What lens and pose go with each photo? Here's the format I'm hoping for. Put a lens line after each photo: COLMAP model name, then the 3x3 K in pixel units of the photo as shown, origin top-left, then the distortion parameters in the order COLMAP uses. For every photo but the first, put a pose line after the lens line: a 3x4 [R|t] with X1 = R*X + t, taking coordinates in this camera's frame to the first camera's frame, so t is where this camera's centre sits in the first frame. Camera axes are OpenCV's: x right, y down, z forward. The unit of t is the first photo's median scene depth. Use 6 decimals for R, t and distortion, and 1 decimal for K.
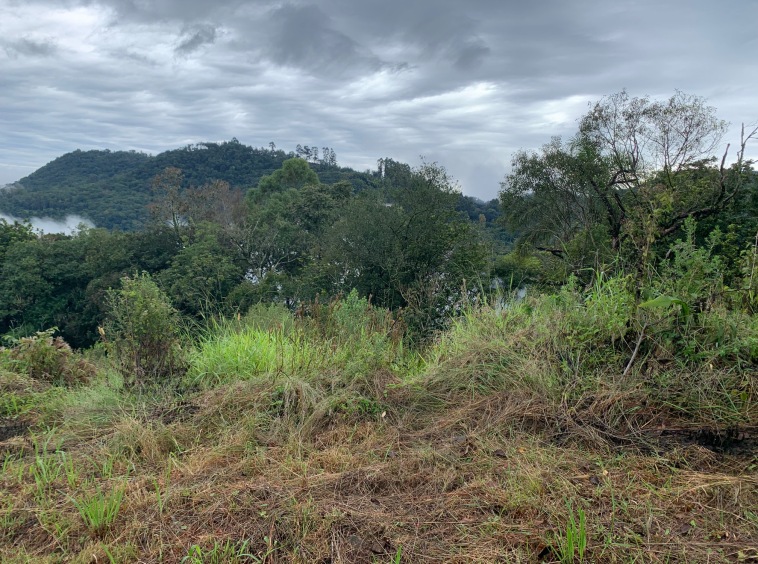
lens RADIAL K [[574.7, 0, 380.3], [0, 574.7, 280.5], [0, 0, 1]] dist [0.041978, -0.084012]
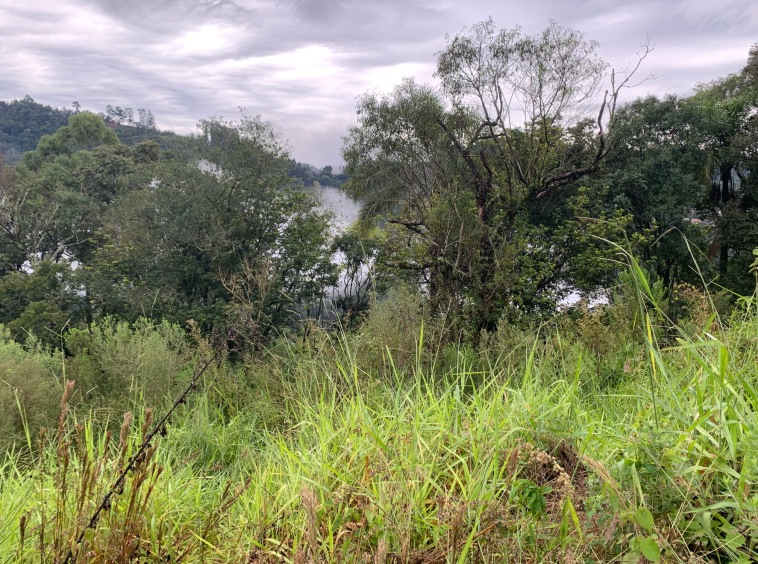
lens RADIAL K [[572.5, 0, 379.2], [0, 572.5, 256.5], [0, 0, 1]] dist [0.102615, -0.168852]
pose [[0.961466, -0.046909, 0.270891, 0.023762], [0.043181, 0.998873, 0.019709, -0.013947], [-0.271510, -0.007252, 0.962408, 0.143759]]
